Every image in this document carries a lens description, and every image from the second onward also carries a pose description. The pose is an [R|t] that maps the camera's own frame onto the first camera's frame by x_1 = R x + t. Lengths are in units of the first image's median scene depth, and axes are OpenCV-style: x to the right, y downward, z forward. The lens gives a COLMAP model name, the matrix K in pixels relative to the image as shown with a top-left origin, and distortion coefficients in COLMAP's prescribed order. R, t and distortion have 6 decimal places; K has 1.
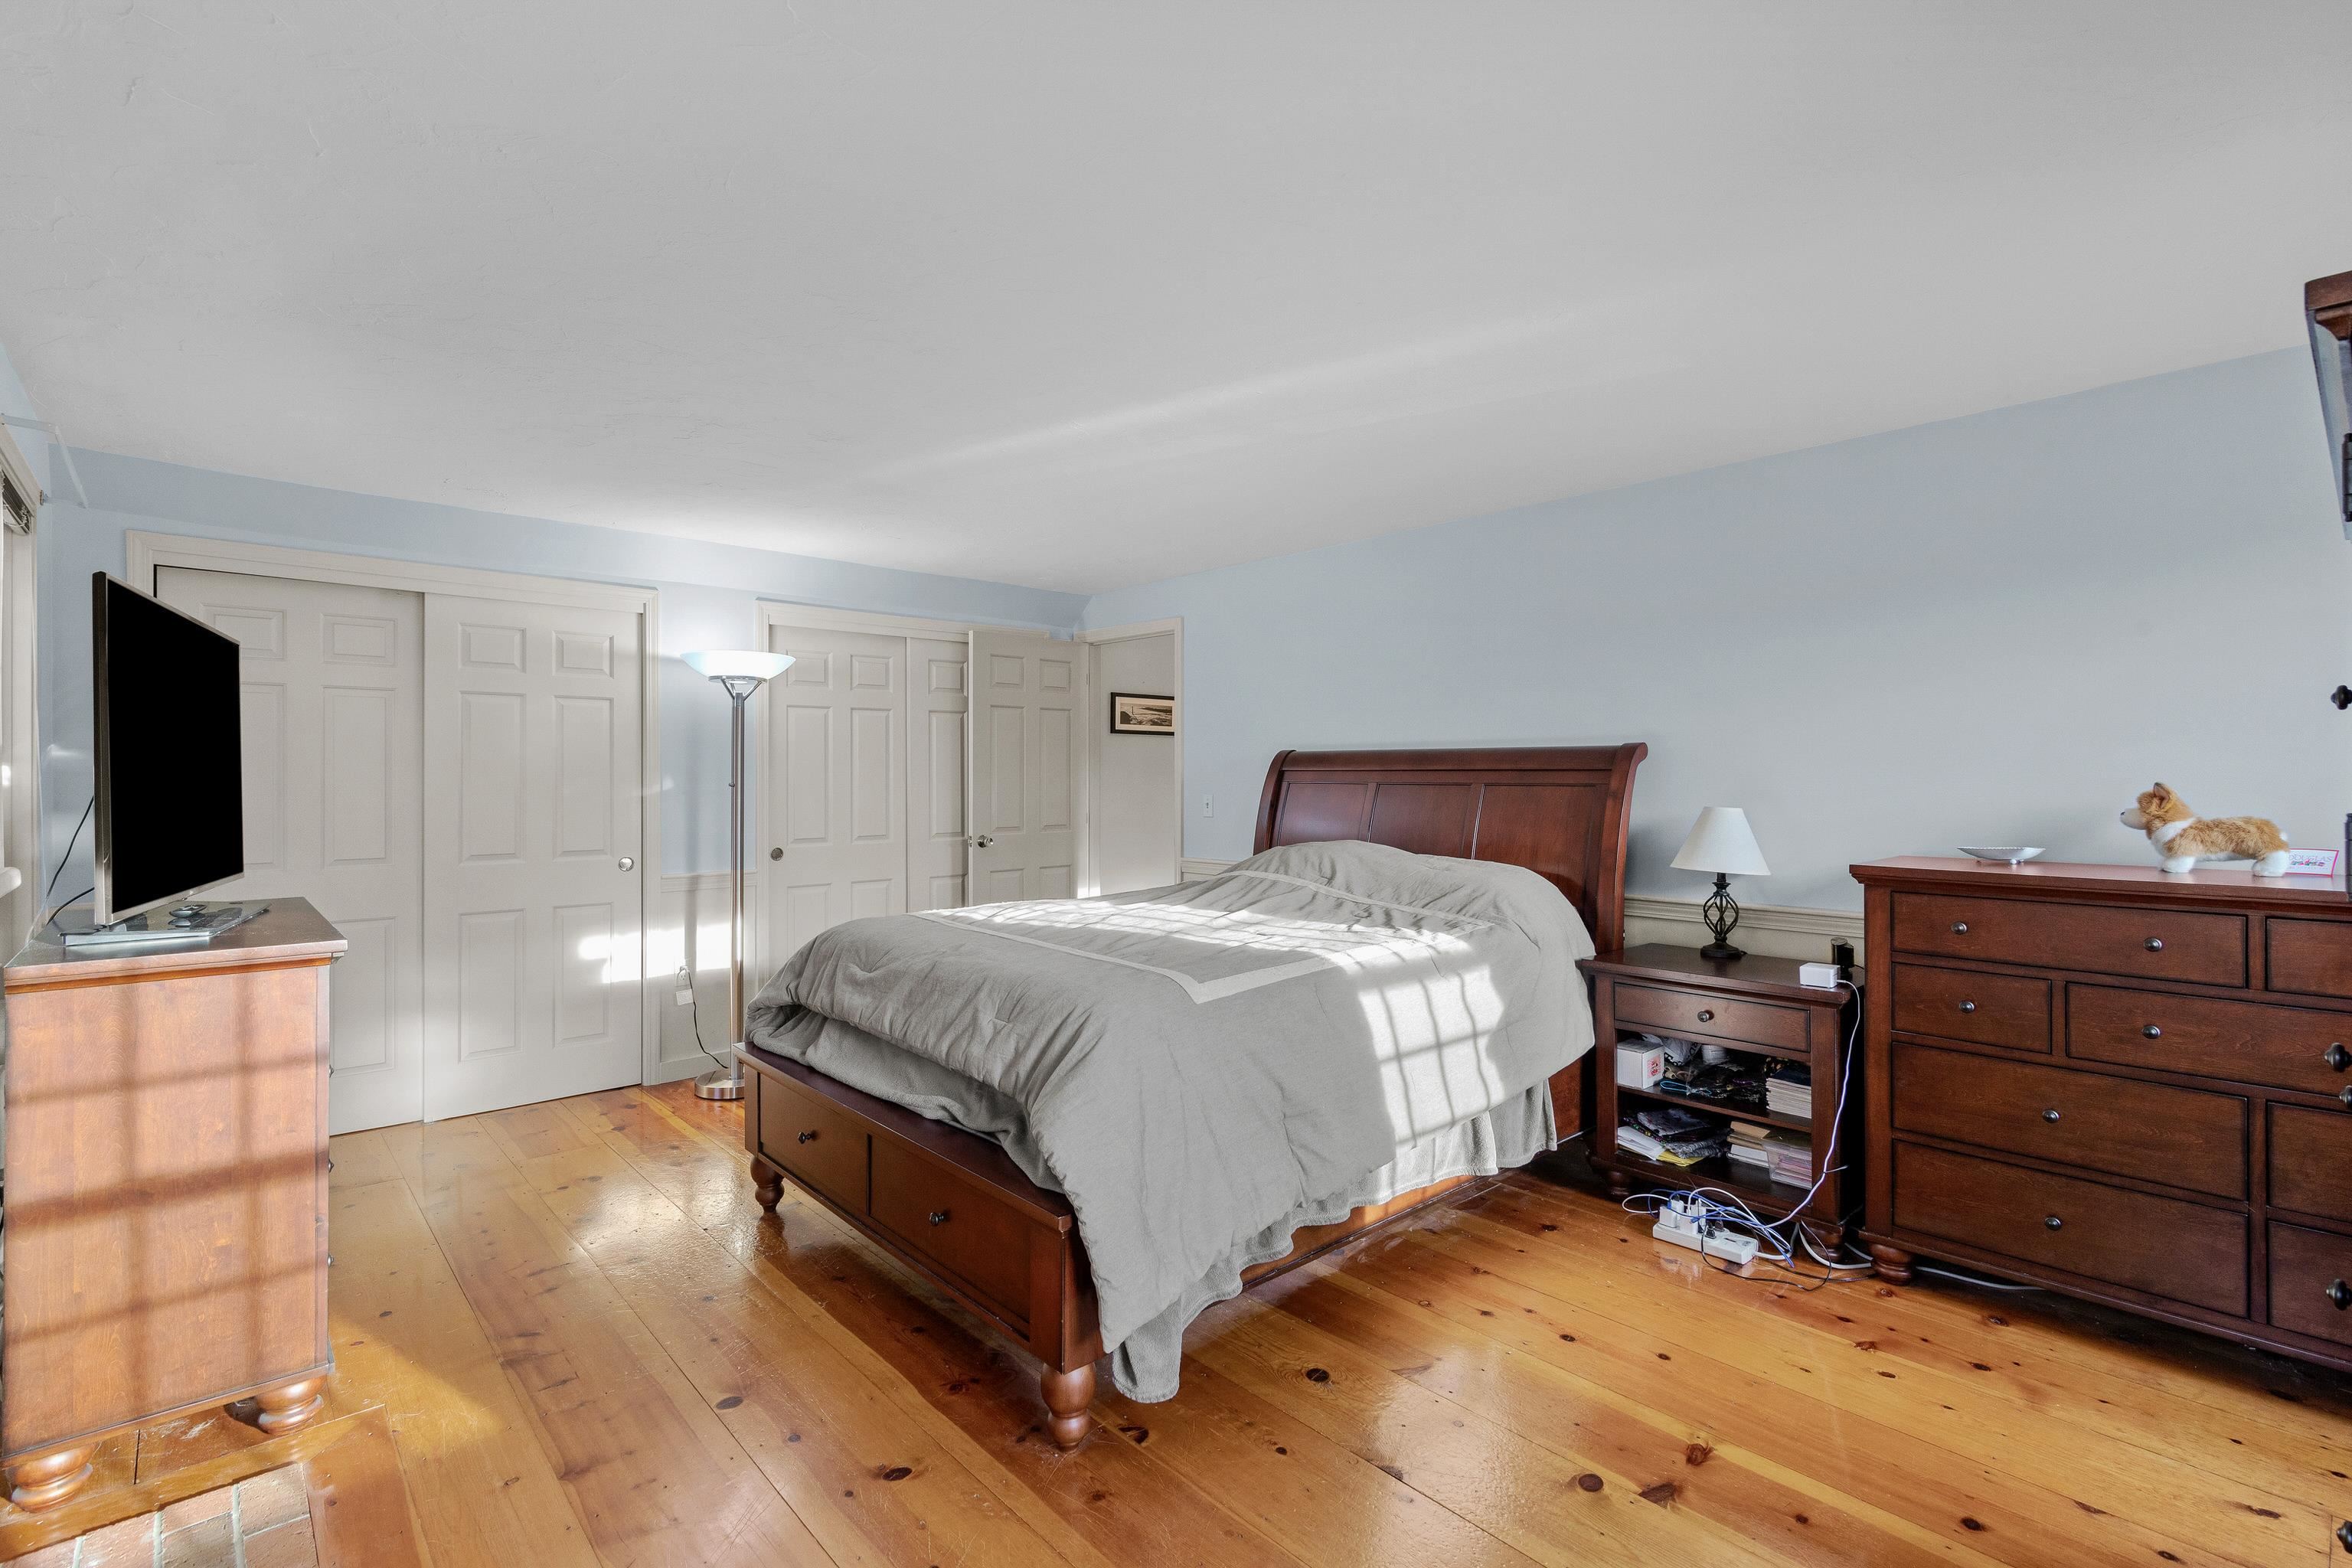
lens RADIAL K [[1090.4, 0, 1160.5], [0, 1090.4, 777.7], [0, 0, 1]] dist [-0.005329, -0.000907]
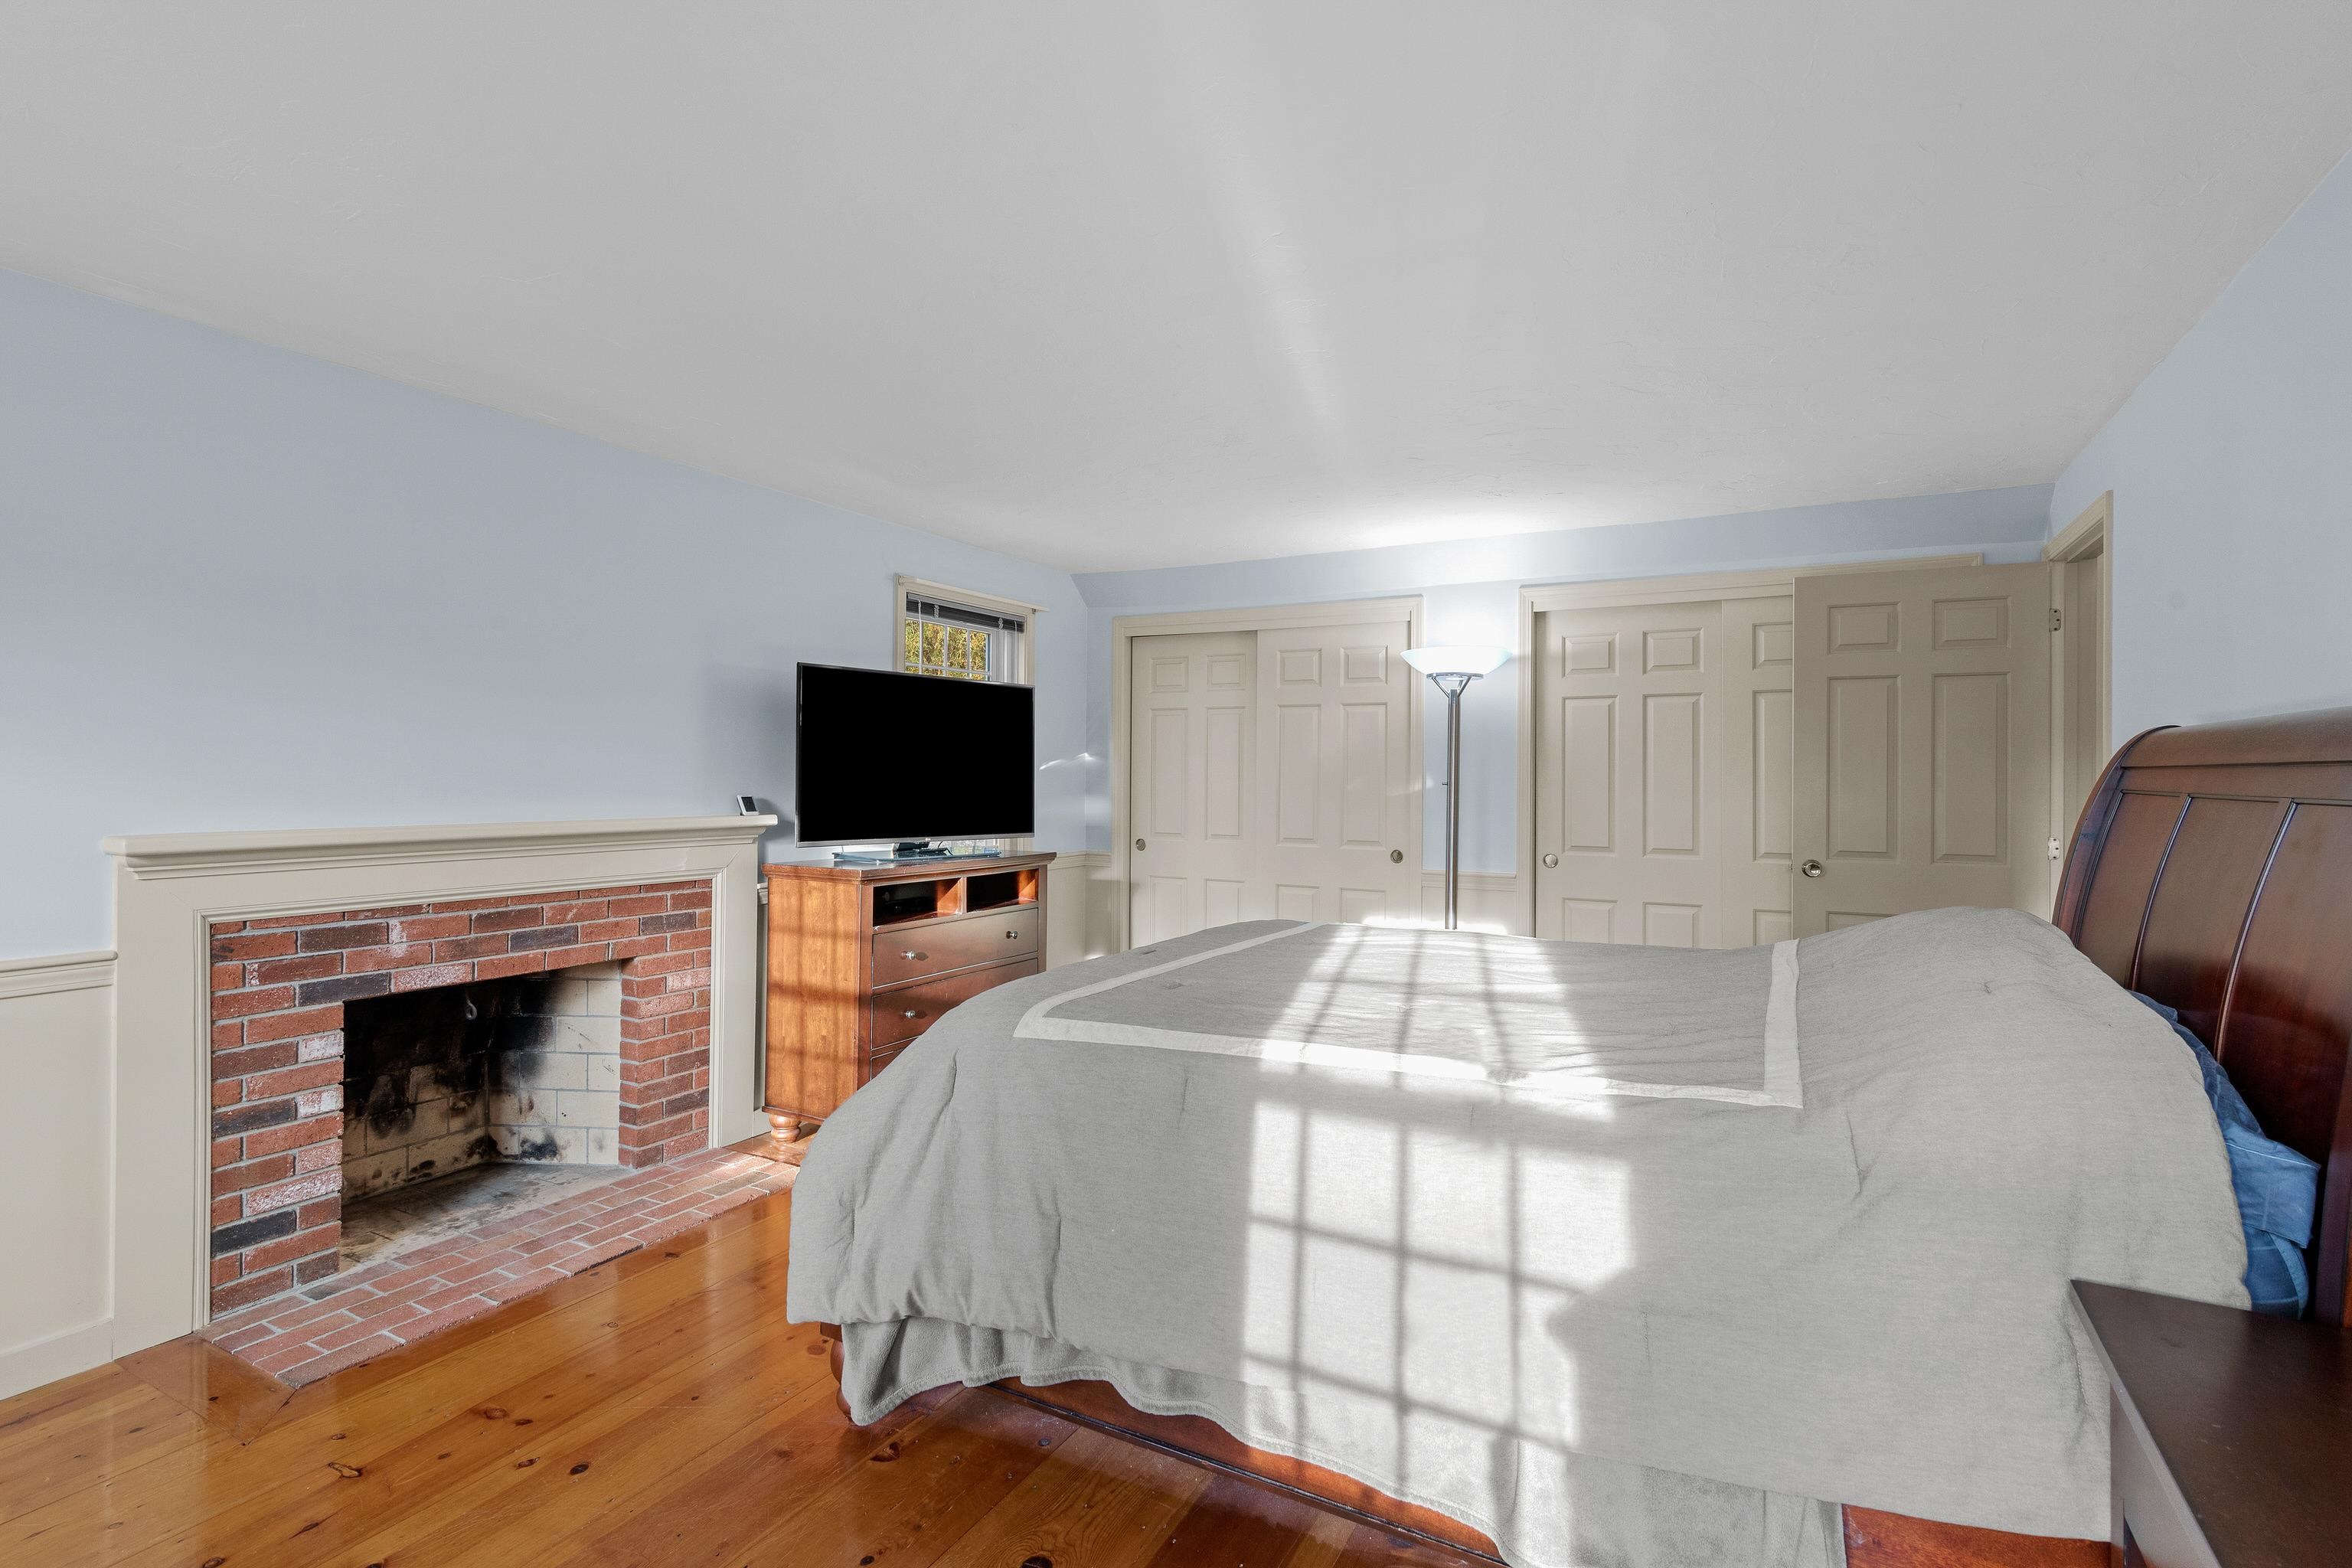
lens RADIAL K [[1090.4, 0, 1165.9], [0, 1090.4, 779.0], [0, 0, 1]] dist [-0.005329, -0.000907]
pose [[0.327858, 0.004806, -0.944715, 0.478262], [-0.011016, 0.999939, 0.001264, 0.004482], [0.944663, 0.009993, 0.327890, 0.456951]]
